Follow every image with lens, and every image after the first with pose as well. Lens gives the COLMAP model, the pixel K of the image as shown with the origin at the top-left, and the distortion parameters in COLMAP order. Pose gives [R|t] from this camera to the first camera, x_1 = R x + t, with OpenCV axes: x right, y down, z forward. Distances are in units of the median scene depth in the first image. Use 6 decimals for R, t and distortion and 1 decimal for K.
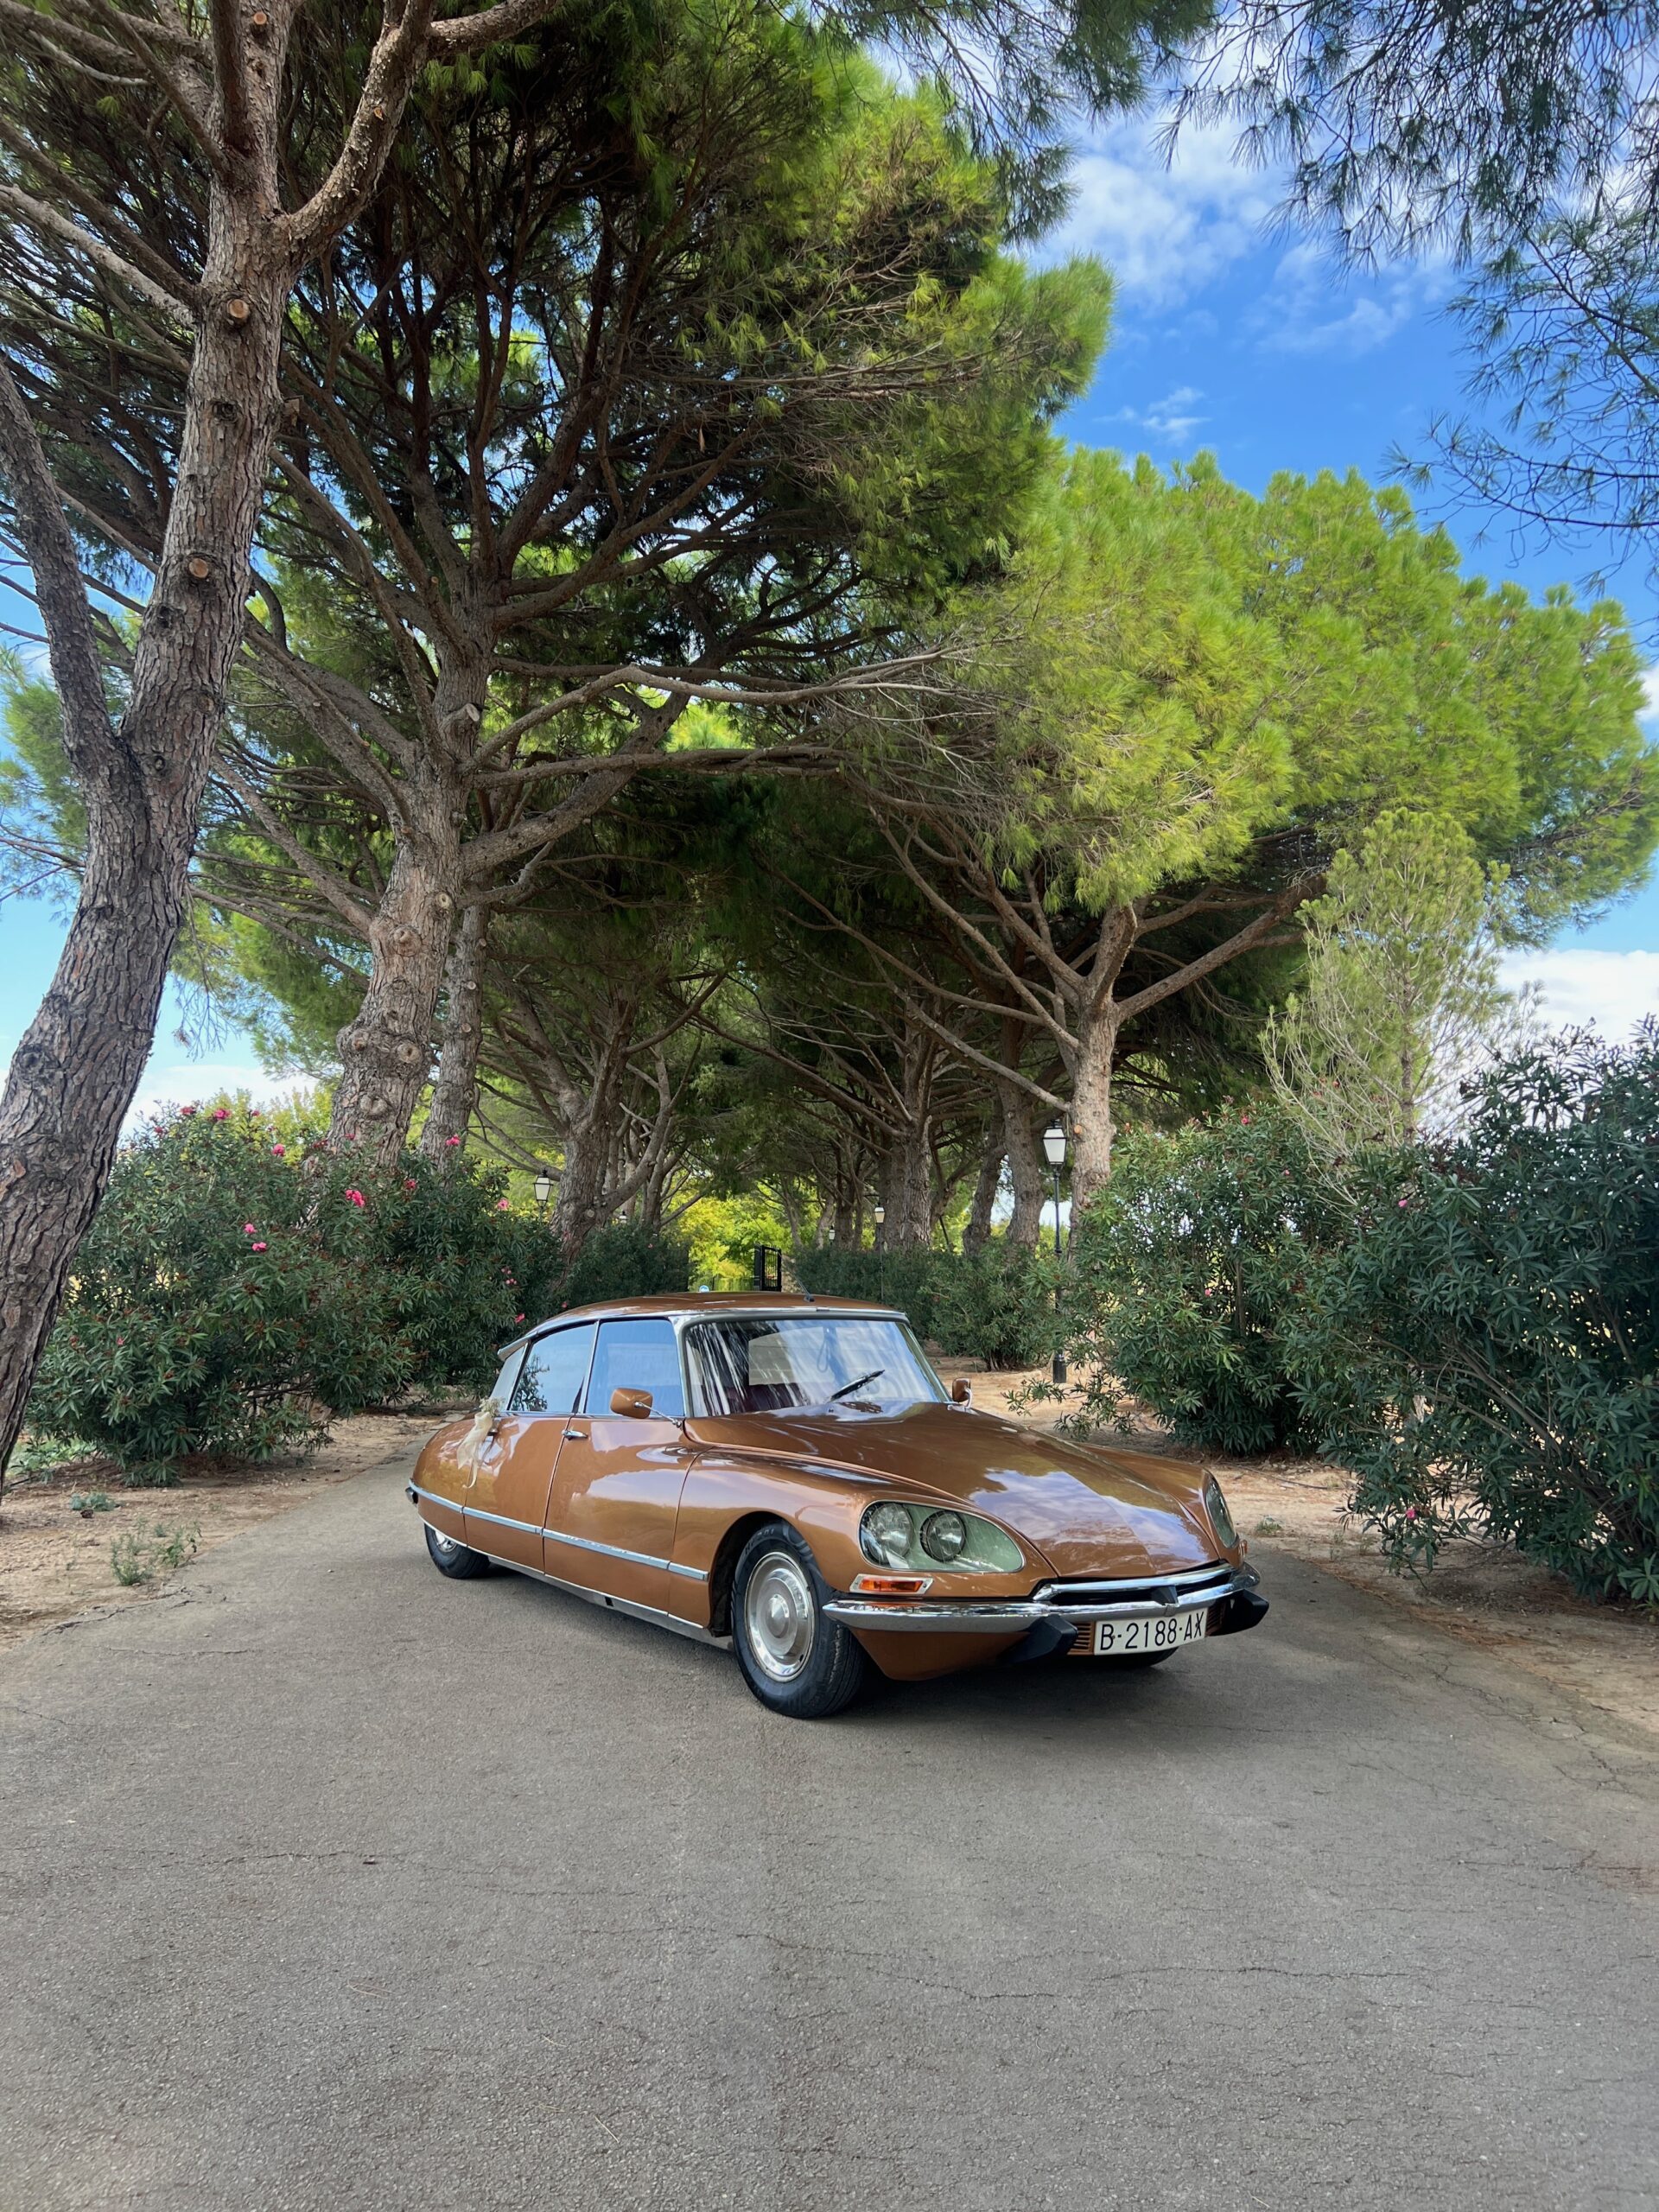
lens RADIAL K [[1671.0, 0, 833.3], [0, 1671.0, 1109.2], [0, 0, 1]] dist [0.028208, -0.025085]
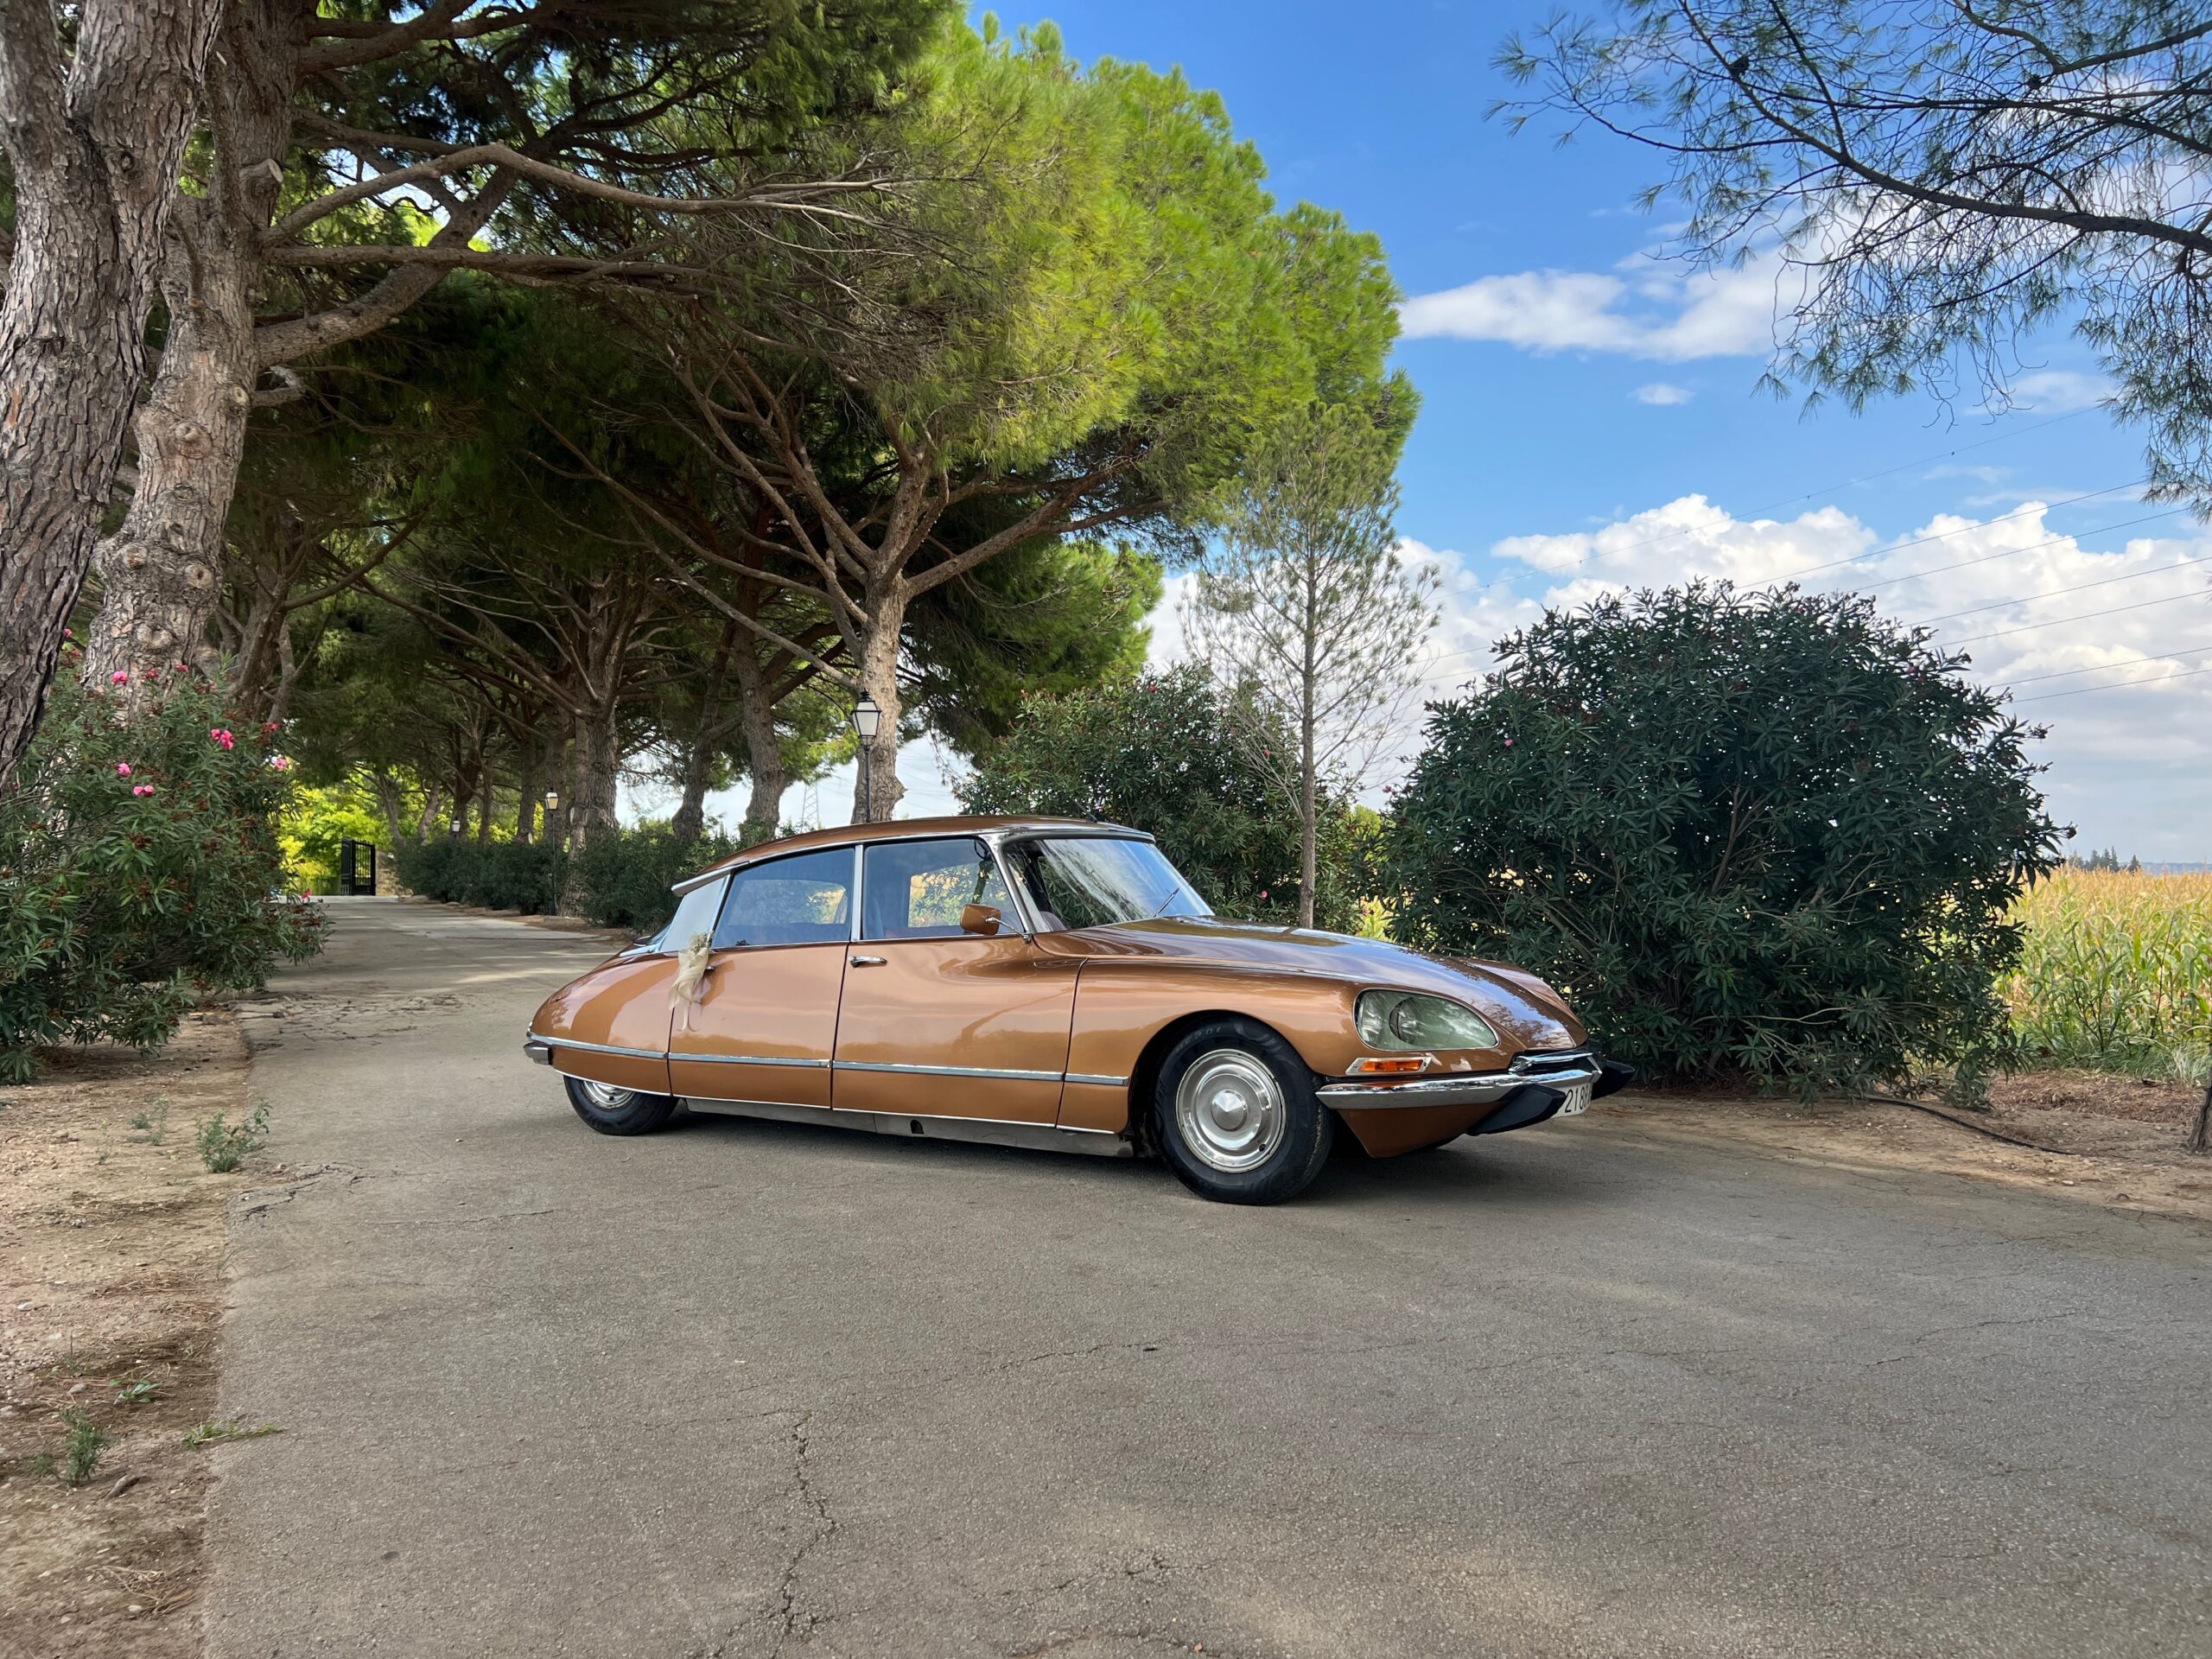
lens RADIAL K [[1671.0, 0, 1148.9], [0, 1671.0, 832.4], [0, 0, 1]] dist [0.028208, -0.025085]
pose [[0.918017, -0.000938, 0.396539, -0.151017], [-0.029386, 0.997087, 0.070390, 0.020875], [-0.395450, -0.076272, 0.915315, 0.034808]]
